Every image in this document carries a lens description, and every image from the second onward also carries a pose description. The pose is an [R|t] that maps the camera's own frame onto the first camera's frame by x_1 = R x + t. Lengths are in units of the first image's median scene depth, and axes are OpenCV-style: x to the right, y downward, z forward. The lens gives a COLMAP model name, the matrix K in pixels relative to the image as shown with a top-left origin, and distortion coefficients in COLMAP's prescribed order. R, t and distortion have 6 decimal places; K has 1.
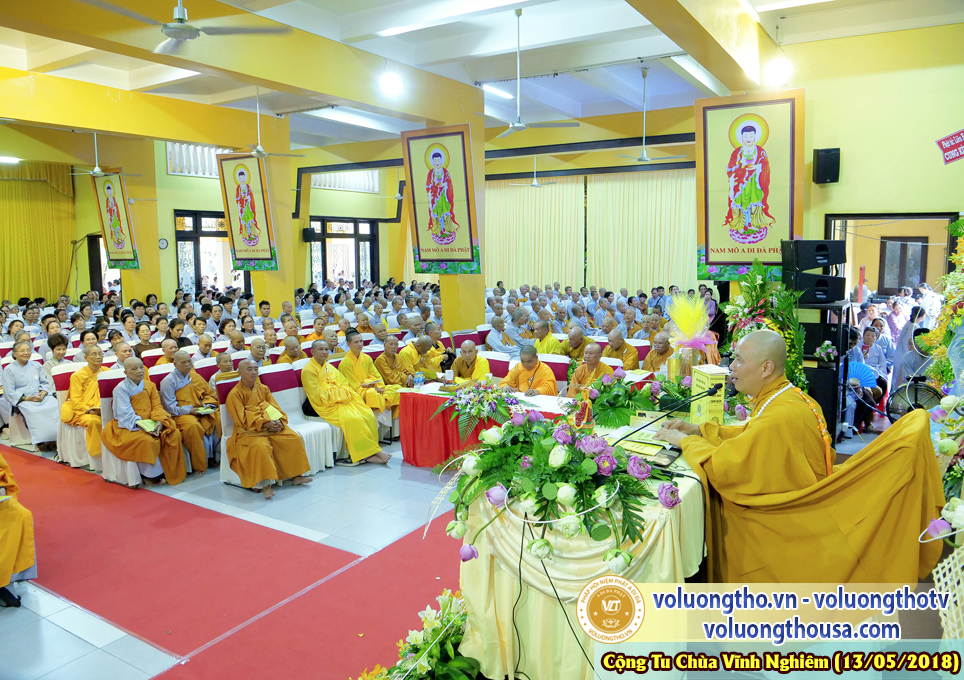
lens RADIAL K [[708.7, 0, 481.8], [0, 708.7, 323.4], [0, 0, 1]] dist [-0.043438, 0.009607]
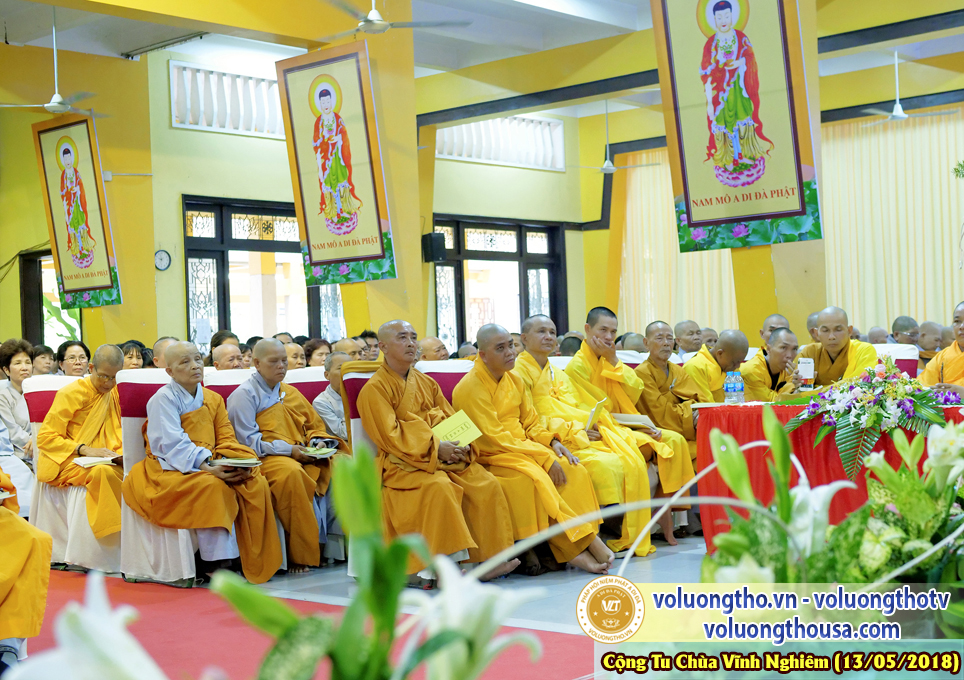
lens RADIAL K [[1482.7, 0, 487.6], [0, 1482.7, 342.5], [0, 0, 1]] dist [-0.004564, 0.118452]
pose [[0.984999, -0.033764, -0.169227, -0.059959], [0.014023, 0.993089, -0.116519, 0.120897], [0.171991, 0.112398, 0.978665, -0.022789]]
